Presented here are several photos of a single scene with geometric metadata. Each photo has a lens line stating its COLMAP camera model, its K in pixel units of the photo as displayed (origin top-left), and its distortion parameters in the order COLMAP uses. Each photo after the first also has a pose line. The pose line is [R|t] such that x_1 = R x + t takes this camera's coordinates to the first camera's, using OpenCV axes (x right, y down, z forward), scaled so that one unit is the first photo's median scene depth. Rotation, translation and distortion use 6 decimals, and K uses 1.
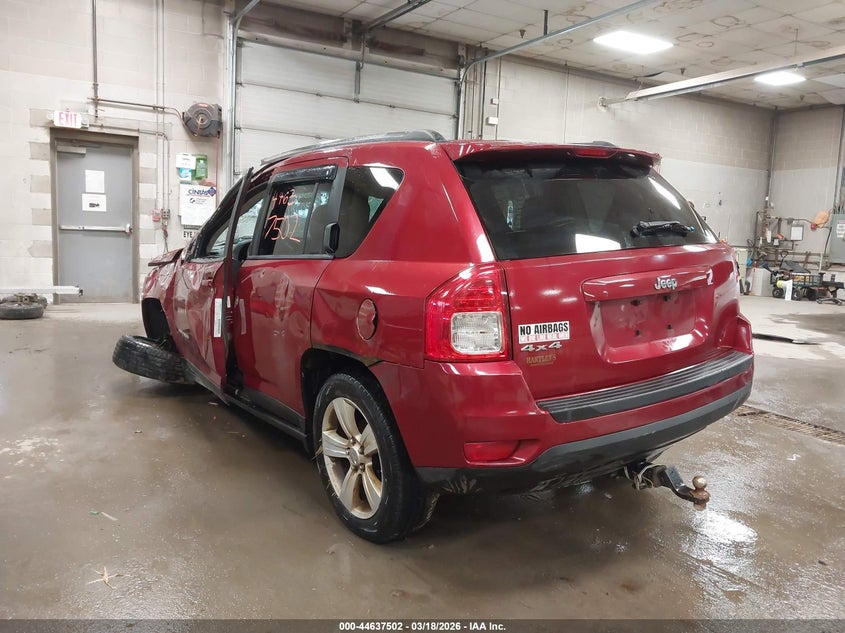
lens RADIAL K [[670.8, 0, 422.3], [0, 670.8, 313.0], [0, 0, 1]] dist [0.002703, -0.004525]
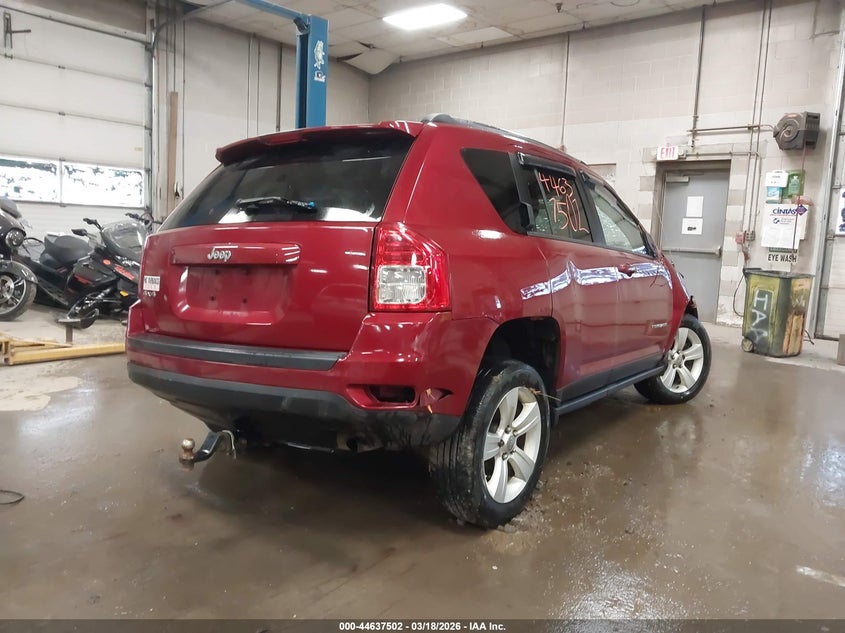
lens RADIAL K [[670.8, 0, 421.0], [0, 670.8, 318.7], [0, 0, 1]] dist [0.002703, -0.004525]
pose [[0.286251, 0.094543, -0.953479, 0.425170], [-0.144690, 0.987974, 0.054525, -0.014089], [0.947167, 0.122352, 0.296488, 0.286876]]
